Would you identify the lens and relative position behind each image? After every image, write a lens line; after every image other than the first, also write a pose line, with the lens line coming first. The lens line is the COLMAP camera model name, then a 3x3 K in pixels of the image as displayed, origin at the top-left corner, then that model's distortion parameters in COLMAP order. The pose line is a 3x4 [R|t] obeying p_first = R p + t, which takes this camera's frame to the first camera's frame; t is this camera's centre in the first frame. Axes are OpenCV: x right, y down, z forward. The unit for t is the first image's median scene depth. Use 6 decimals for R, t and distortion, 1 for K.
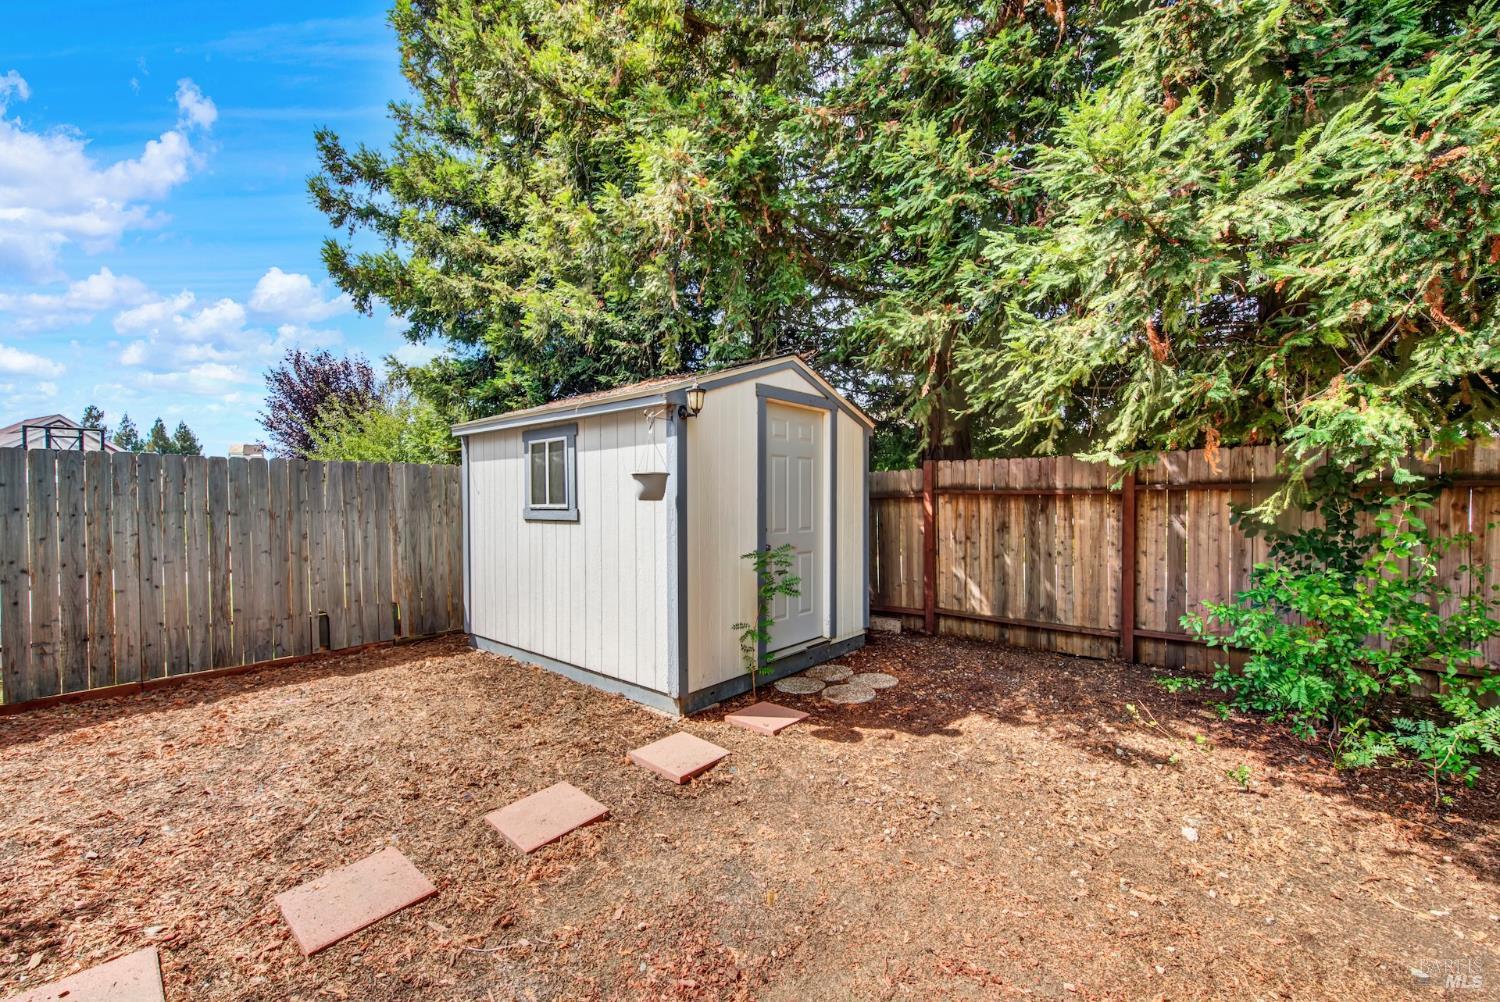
lens RADIAL K [[596.8, 0, 748.3], [0, 596.8, 506.0], [0, 0, 1]] dist [0.004672, -0.003636]
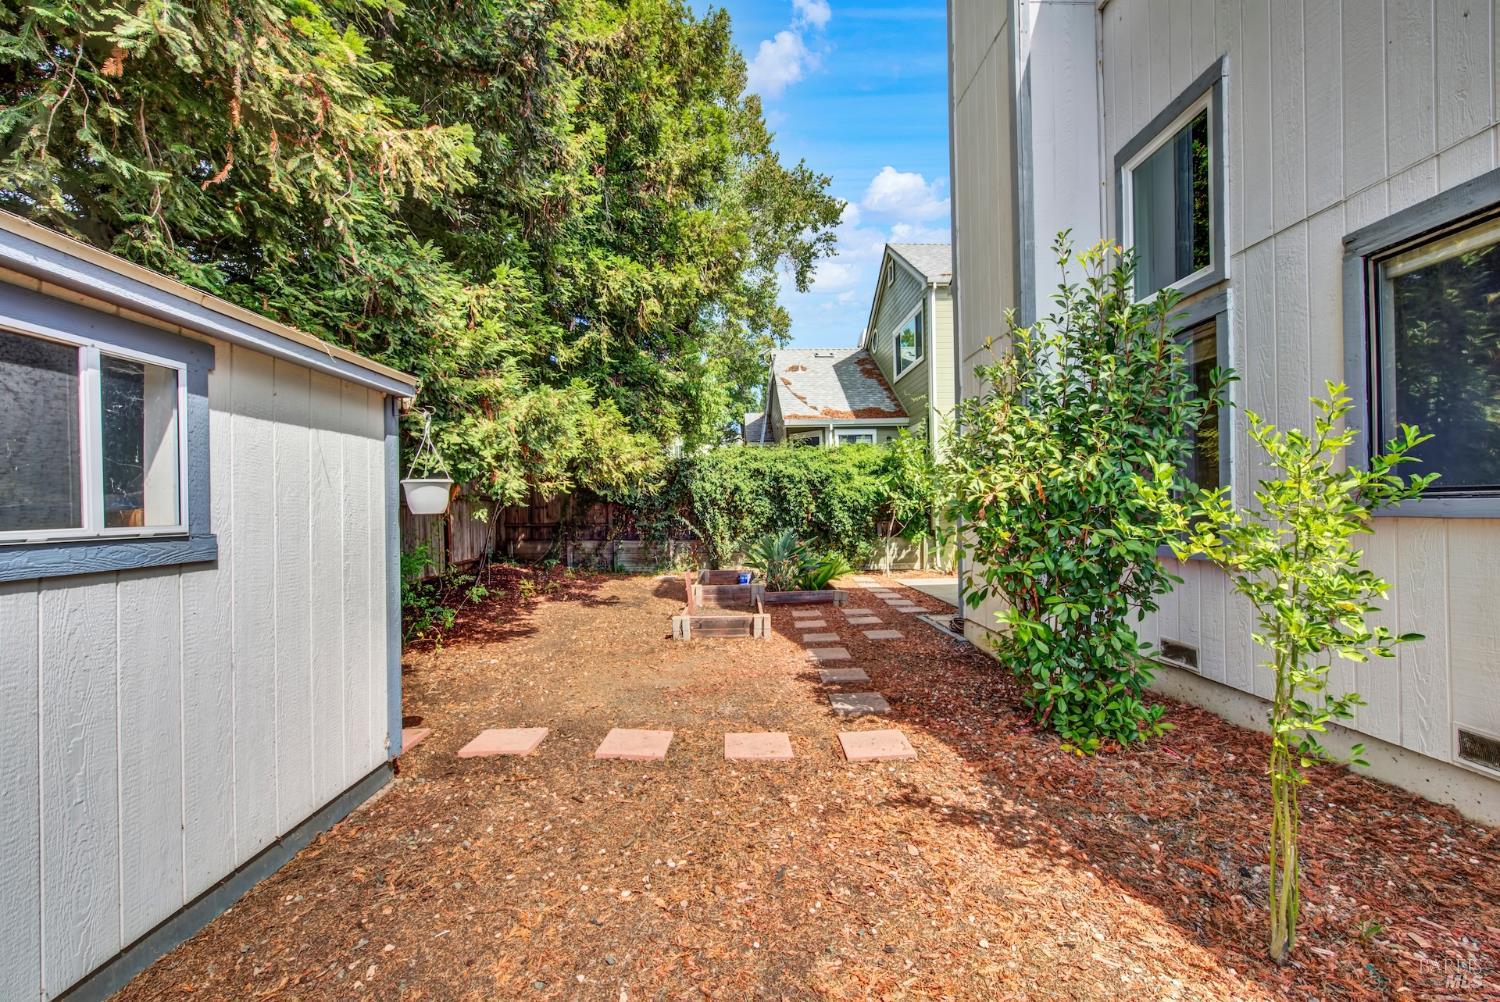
lens RADIAL K [[596.8, 0, 748.3], [0, 596.8, 506.0], [0, 0, 1]] dist [0.004672, -0.003636]
pose [[-0.662168, 0.014533, 0.749215, -0.851058], [0.021440, 0.999770, -0.000444, -0.008038], [-0.749049, 0.015769, -0.662327, 0.948796]]
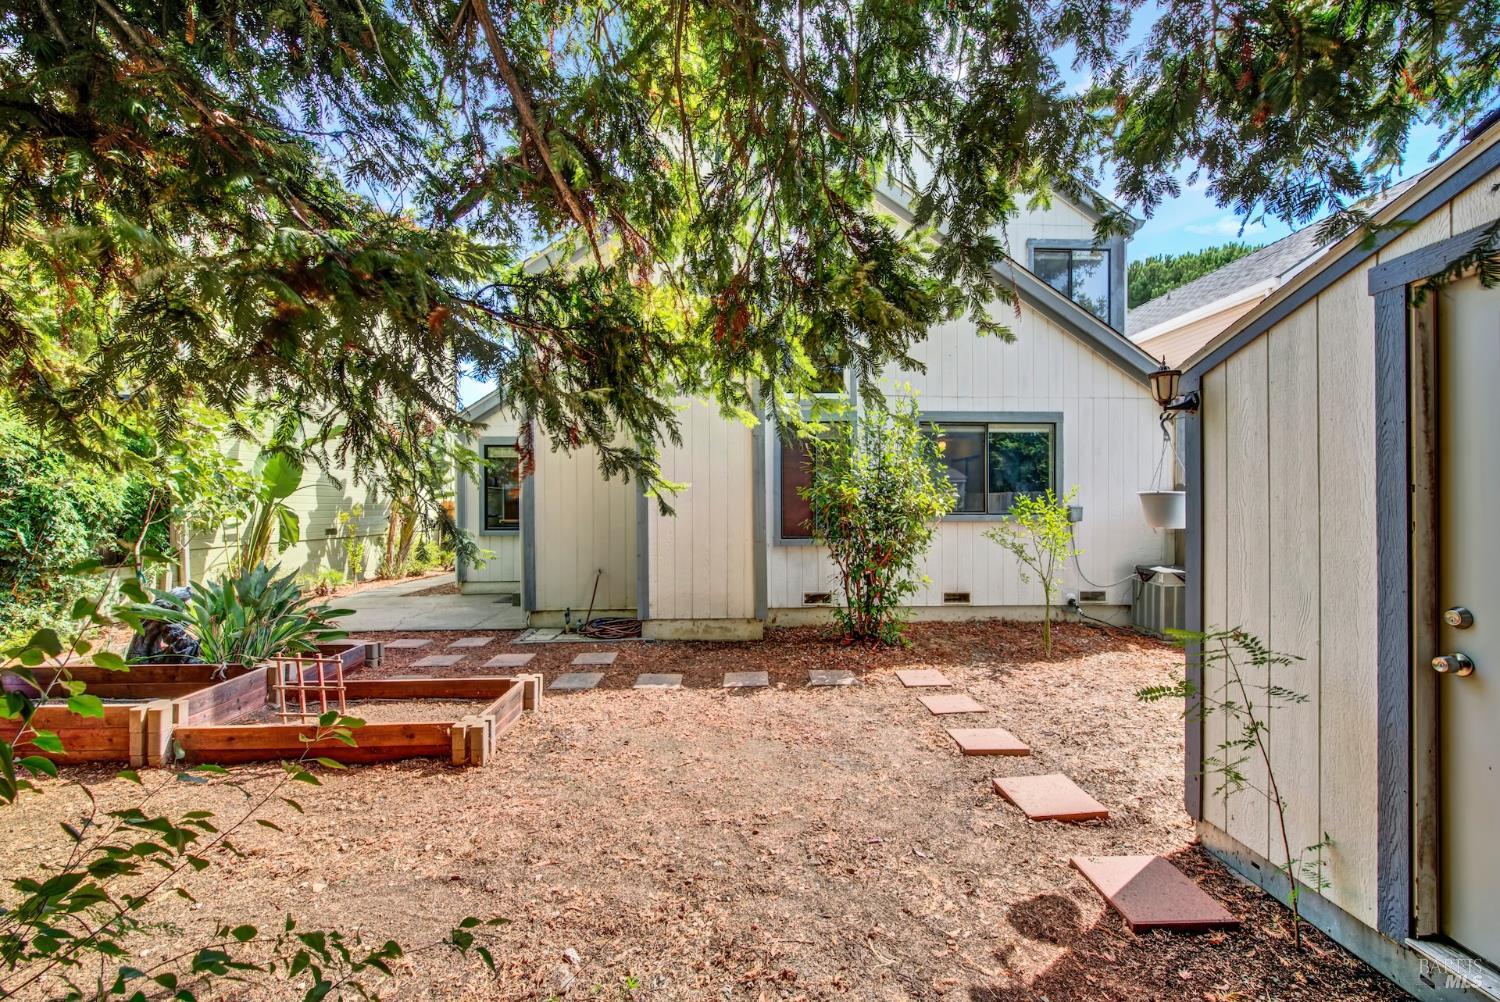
lens RADIAL K [[596.8, 0, 748.3], [0, 596.8, 506.0], [0, 0, 1]] dist [0.004672, -0.003636]
pose [[-0.737736, -0.001031, -0.675089, 0.595583], [-0.005642, 0.999973, 0.004638, -0.029709], [0.675066, 0.007231, -0.737722, 0.937242]]
